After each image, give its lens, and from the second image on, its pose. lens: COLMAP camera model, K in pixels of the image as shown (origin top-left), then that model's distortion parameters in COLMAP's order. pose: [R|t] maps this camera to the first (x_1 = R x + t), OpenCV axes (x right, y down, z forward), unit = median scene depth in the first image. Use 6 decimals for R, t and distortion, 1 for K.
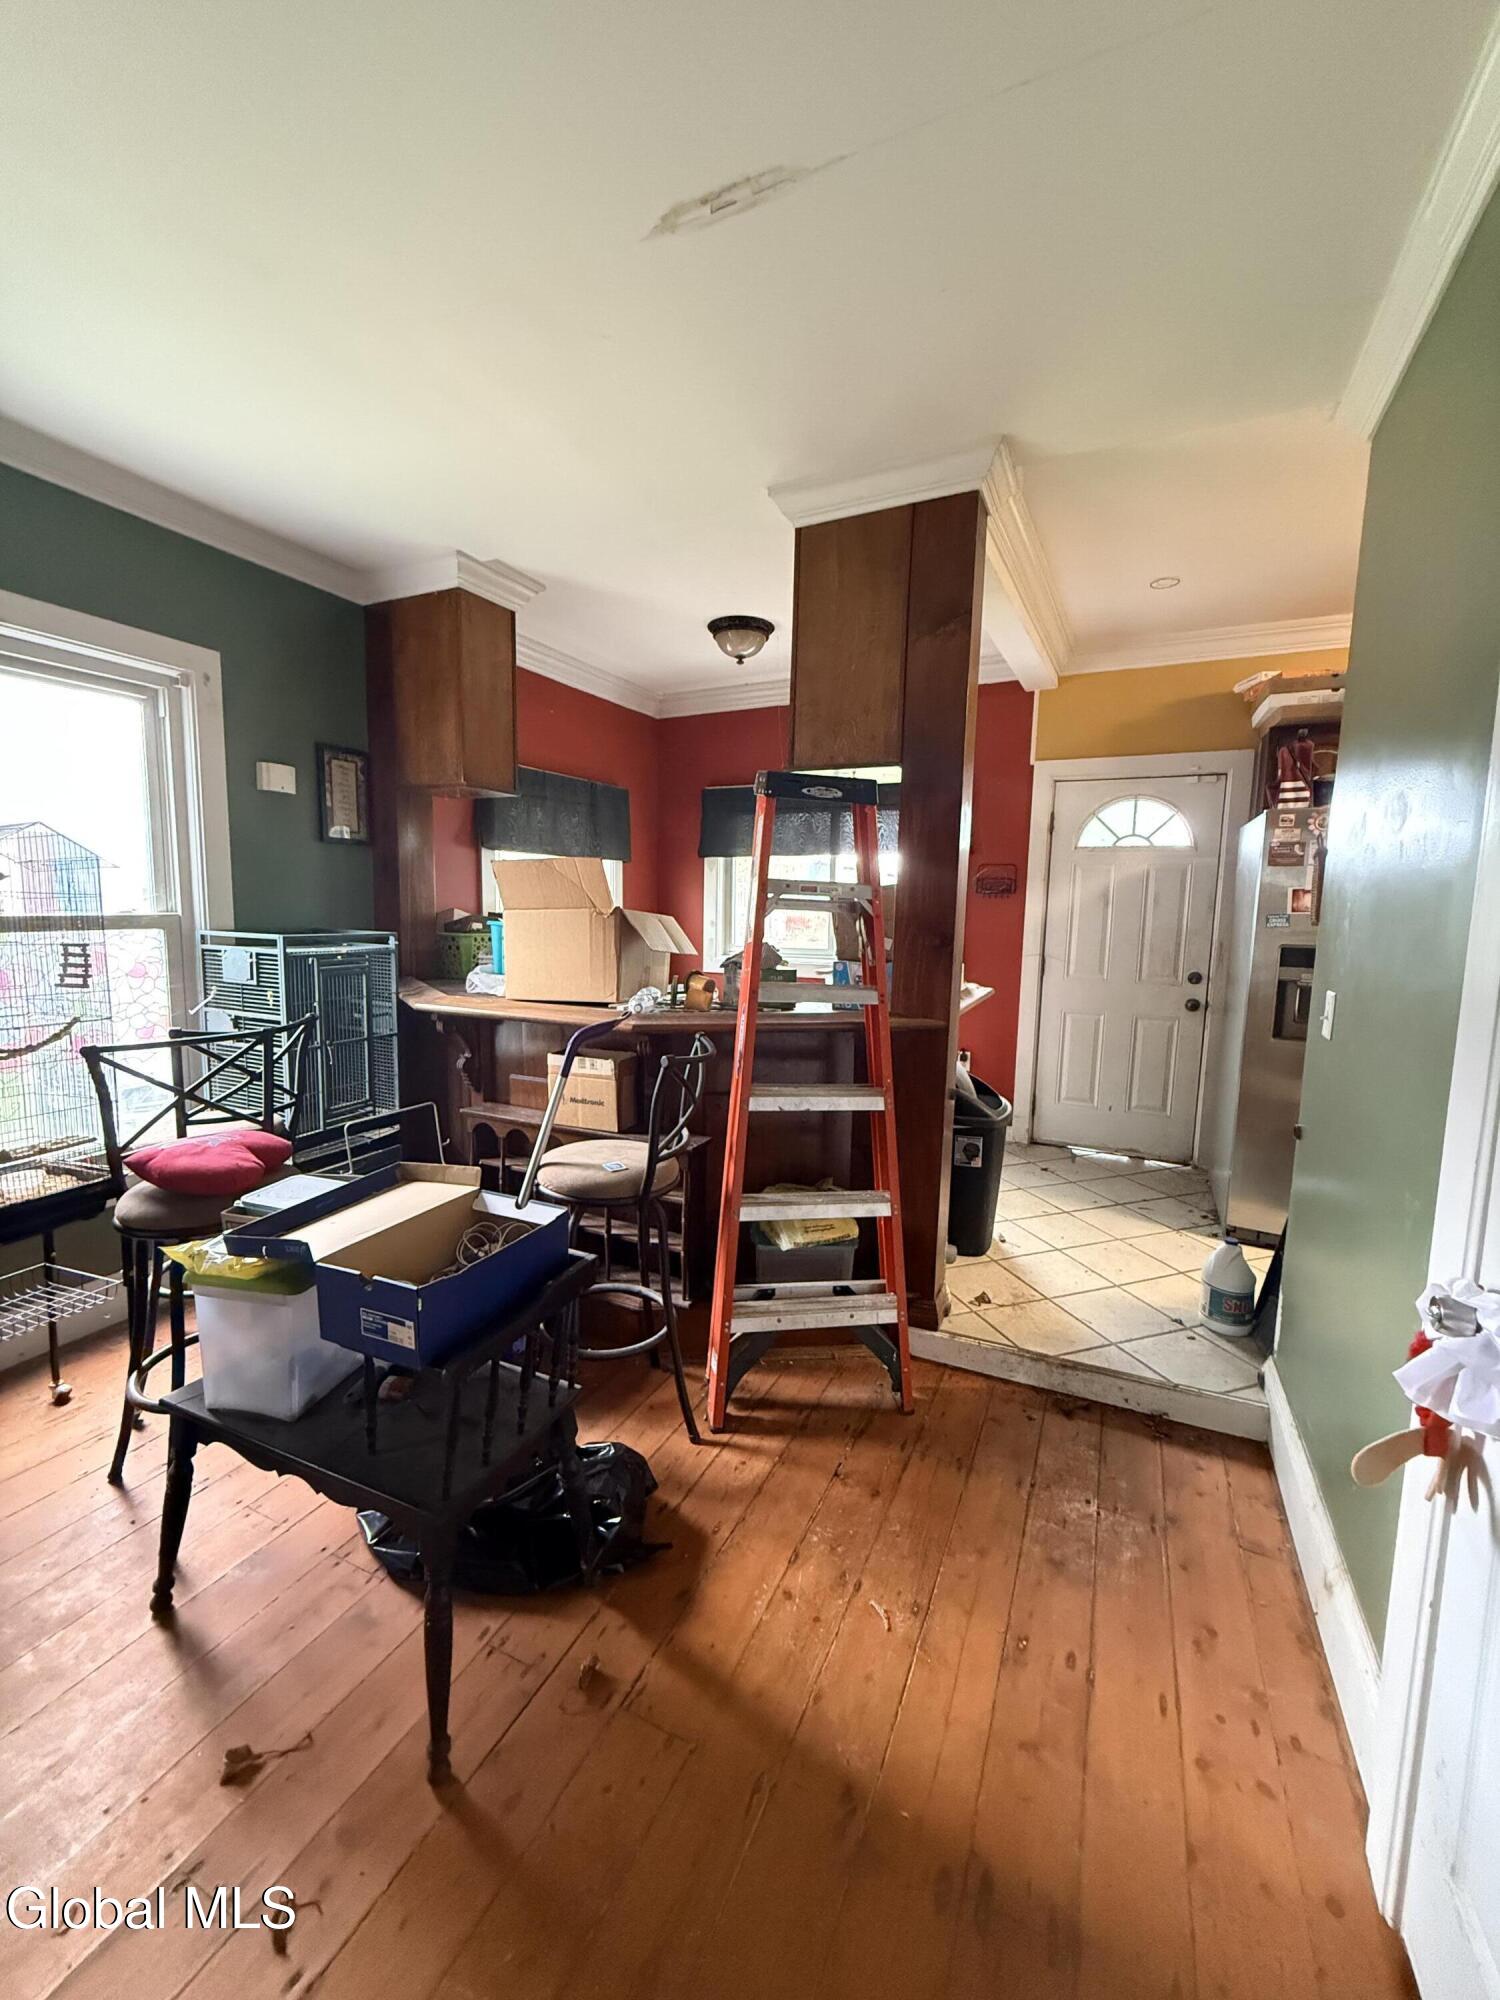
lens RADIAL K [[800.3, 0, 749.8], [0, 800.3, 995.7], [0, 0, 1]] dist [0.000028, 0.001010]
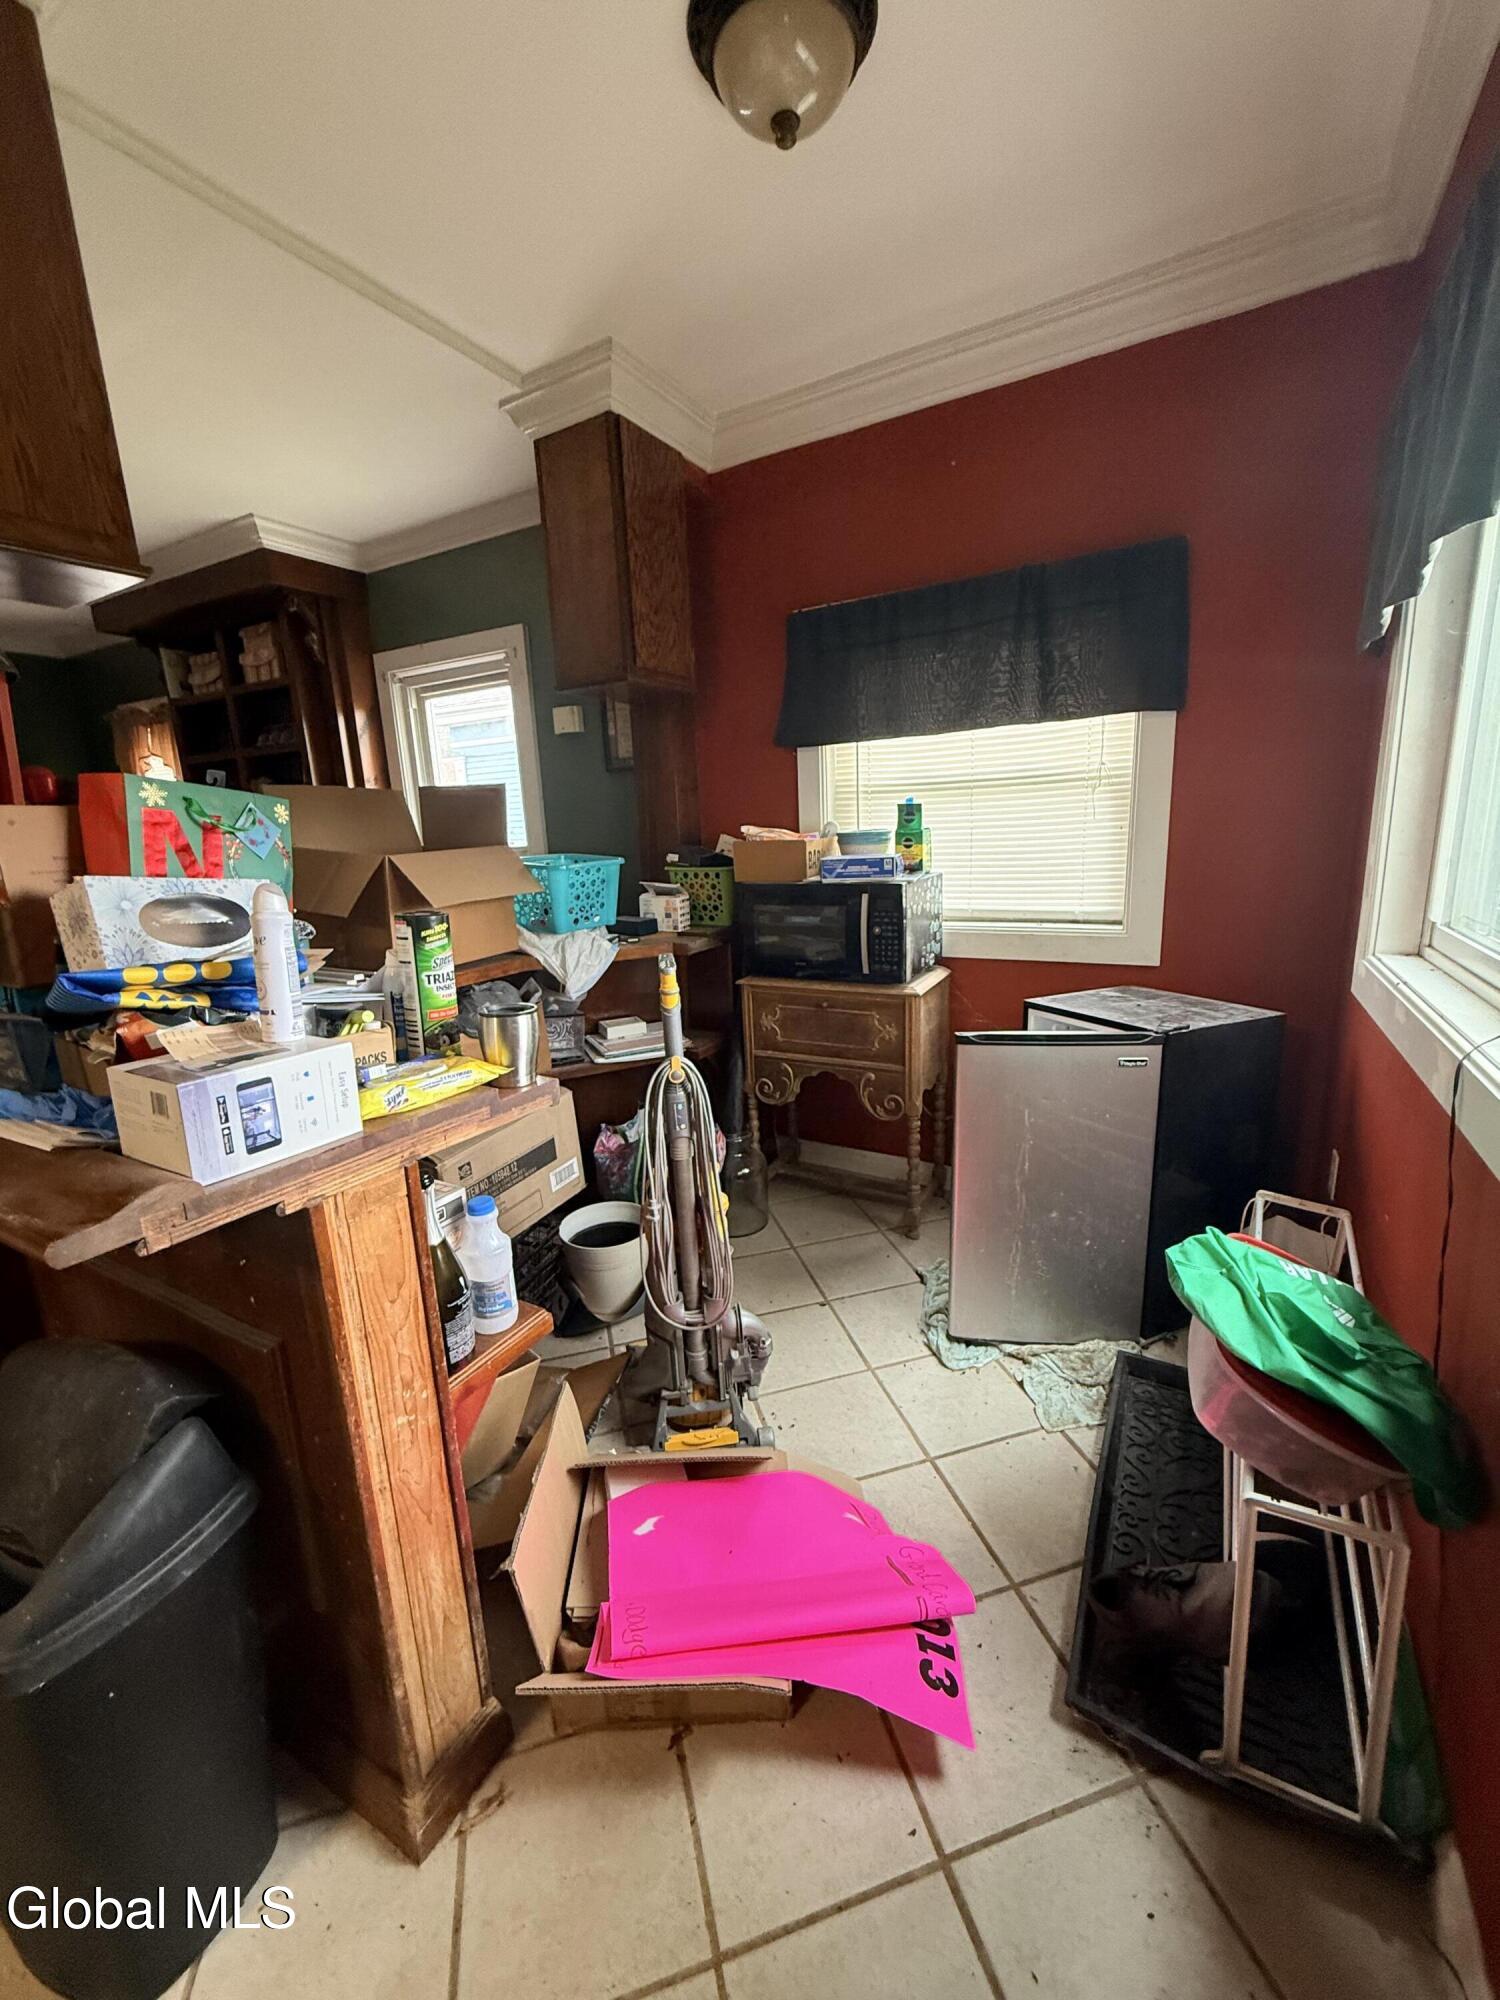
lens RADIAL K [[800.3, 0, 755.0], [0, 800.3, 994.1], [0, 0, 1]] dist [0.000028, 0.001010]
pose [[-0.075549, 0.191052, -0.978668, 0.541840], [-0.079876, 0.977160, 0.196924, -0.140077], [0.993938, 0.093050, -0.058563, 1.358049]]
